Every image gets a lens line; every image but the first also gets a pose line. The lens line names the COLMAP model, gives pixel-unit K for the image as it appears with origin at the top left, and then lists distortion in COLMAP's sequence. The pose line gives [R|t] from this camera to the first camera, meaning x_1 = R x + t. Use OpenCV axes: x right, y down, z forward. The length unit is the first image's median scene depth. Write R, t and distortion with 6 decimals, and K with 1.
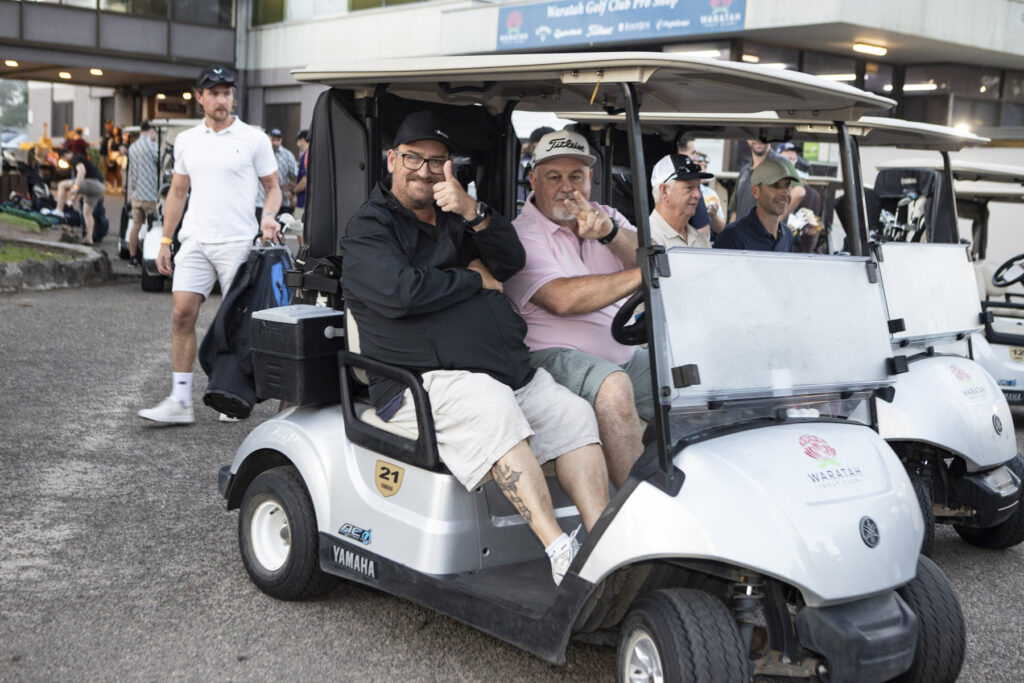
lens RADIAL K [[1490.2, 0, 511.4], [0, 1490.2, 357.8], [0, 0, 1]] dist [0.226772, 0.001977]
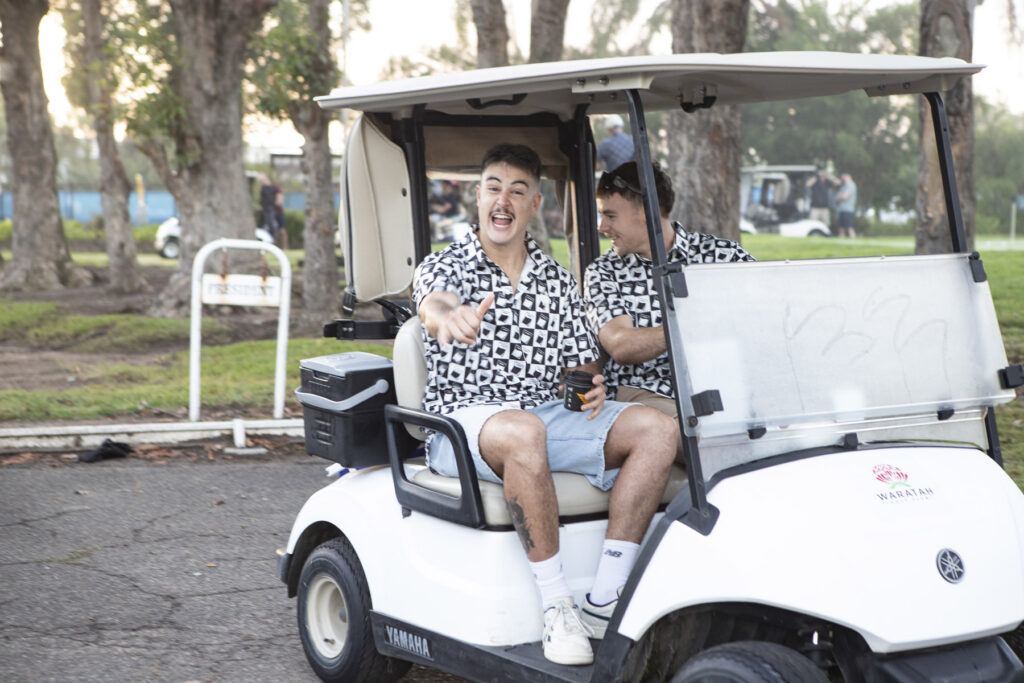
lens RADIAL K [[2037.2, 0, 512.0], [0, 2037.2, 341.5], [0, 0, 1]] dist [0.339962, 0.058906]
pose [[0.988338, -0.075502, -0.132240, 0.148386], [0.070143, 0.996534, -0.044731, 0.020120], [0.135159, 0.034934, 0.990208, -0.231434]]
